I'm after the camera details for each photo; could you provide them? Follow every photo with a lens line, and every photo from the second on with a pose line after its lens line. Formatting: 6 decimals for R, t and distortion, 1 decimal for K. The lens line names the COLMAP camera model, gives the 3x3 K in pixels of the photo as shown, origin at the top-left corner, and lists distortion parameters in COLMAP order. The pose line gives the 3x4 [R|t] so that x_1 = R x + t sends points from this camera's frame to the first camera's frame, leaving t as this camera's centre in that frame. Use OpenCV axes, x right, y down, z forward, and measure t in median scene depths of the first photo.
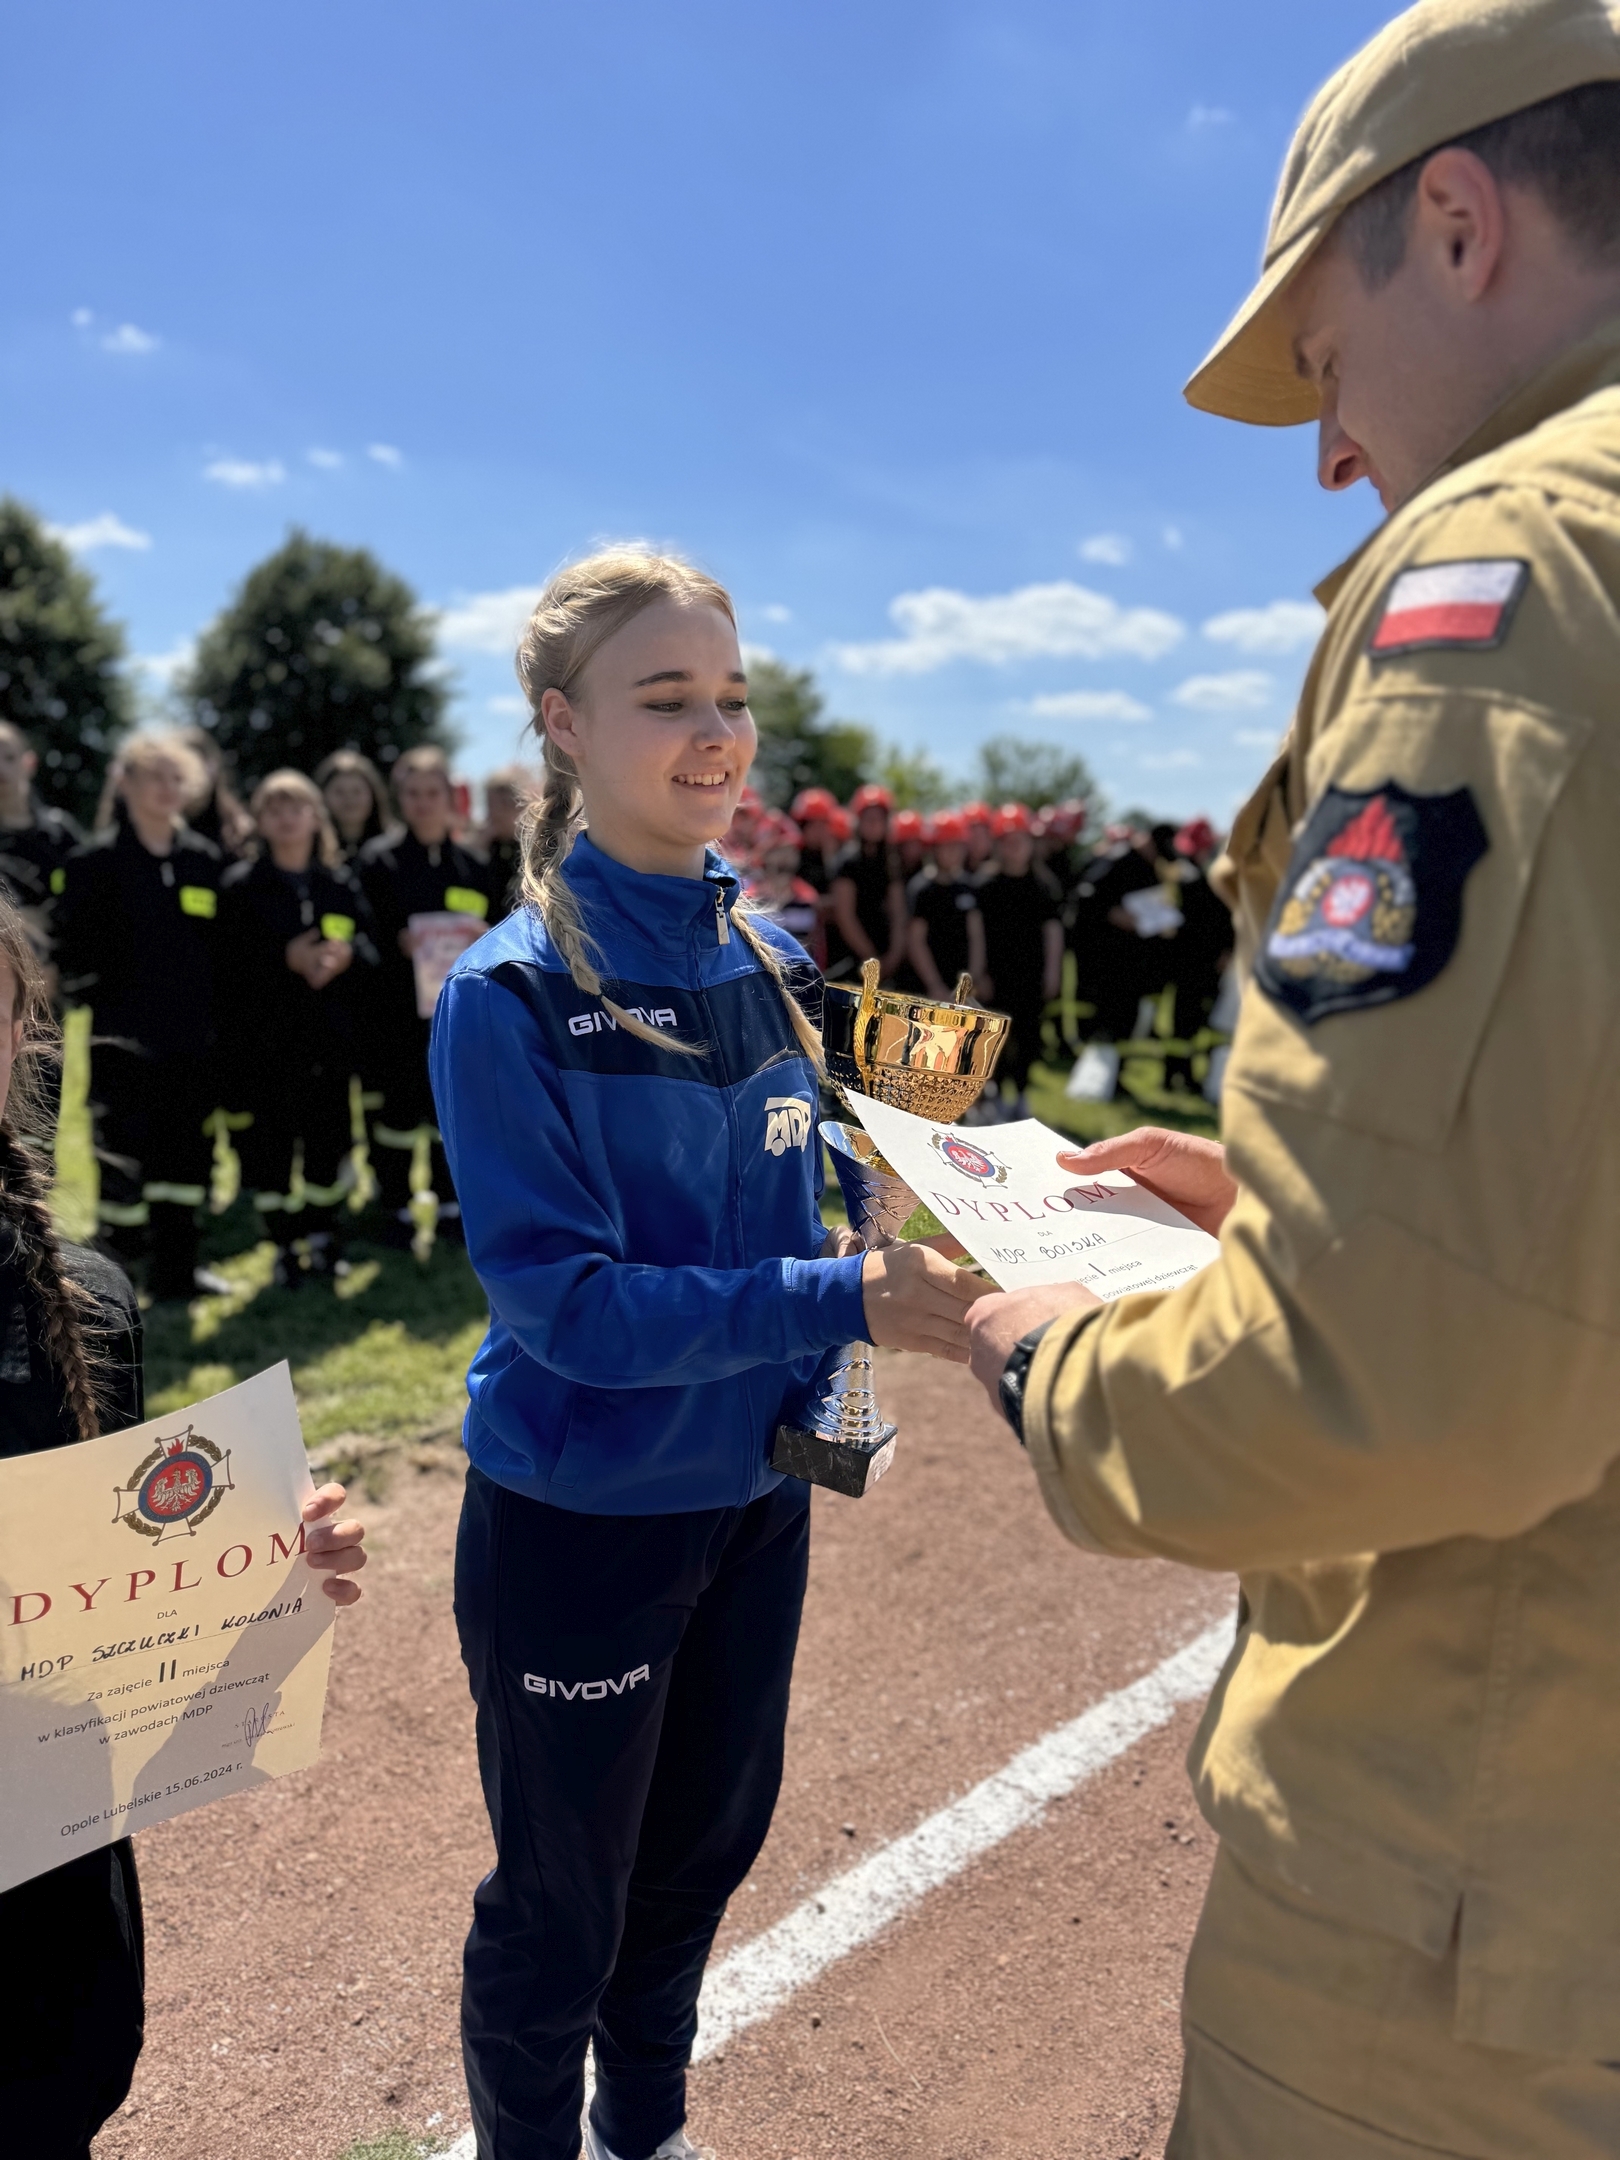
lens RADIAL K [[1527.6, 0, 851.0], [0, 1527.6, 1086.1], [0, 0, 1]] dist [0.059321, 0.001284]
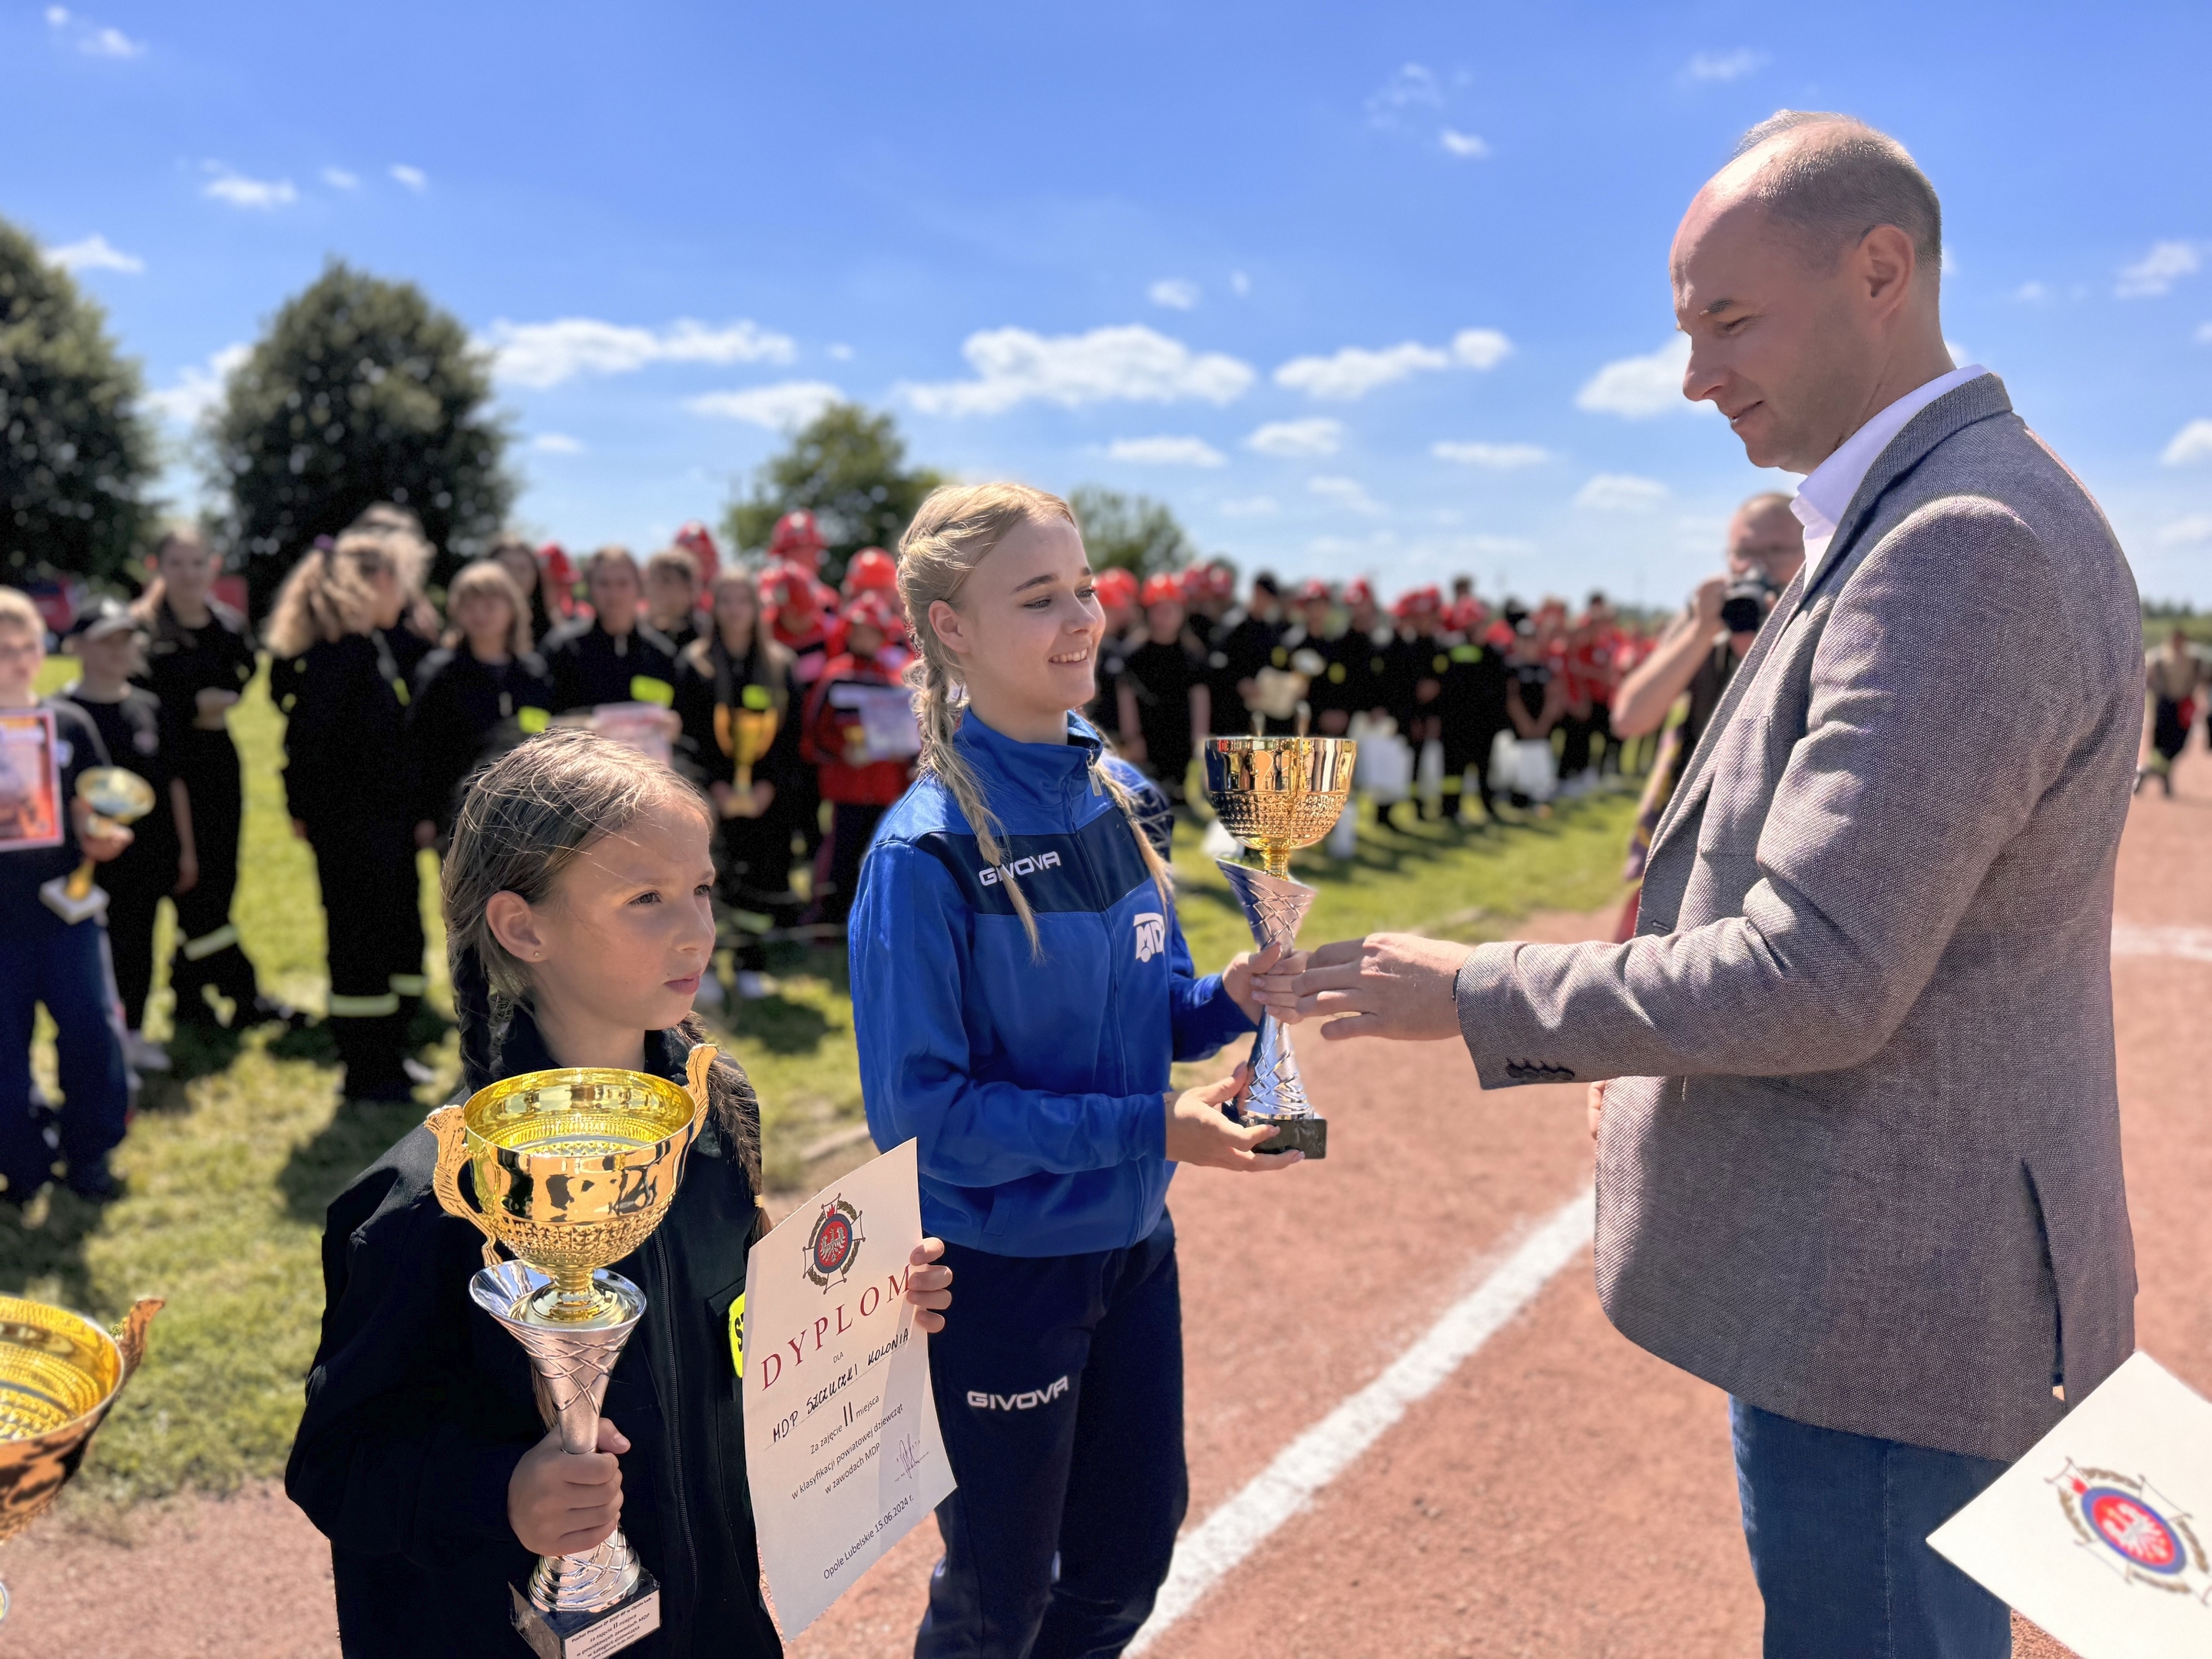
lens RADIAL K [[1536.7, 0, 1106.0], [0, 1536.7, 829.5], [0, 0, 1]] dist [0.155545, -0.157596]
pose [[0.993321, -0.026889, 0.112210, -0.117855], [0.027017, 0.999635, 0.000381, -0.034563], [-0.112179, 0.002653, 0.993684, -0.133301]]
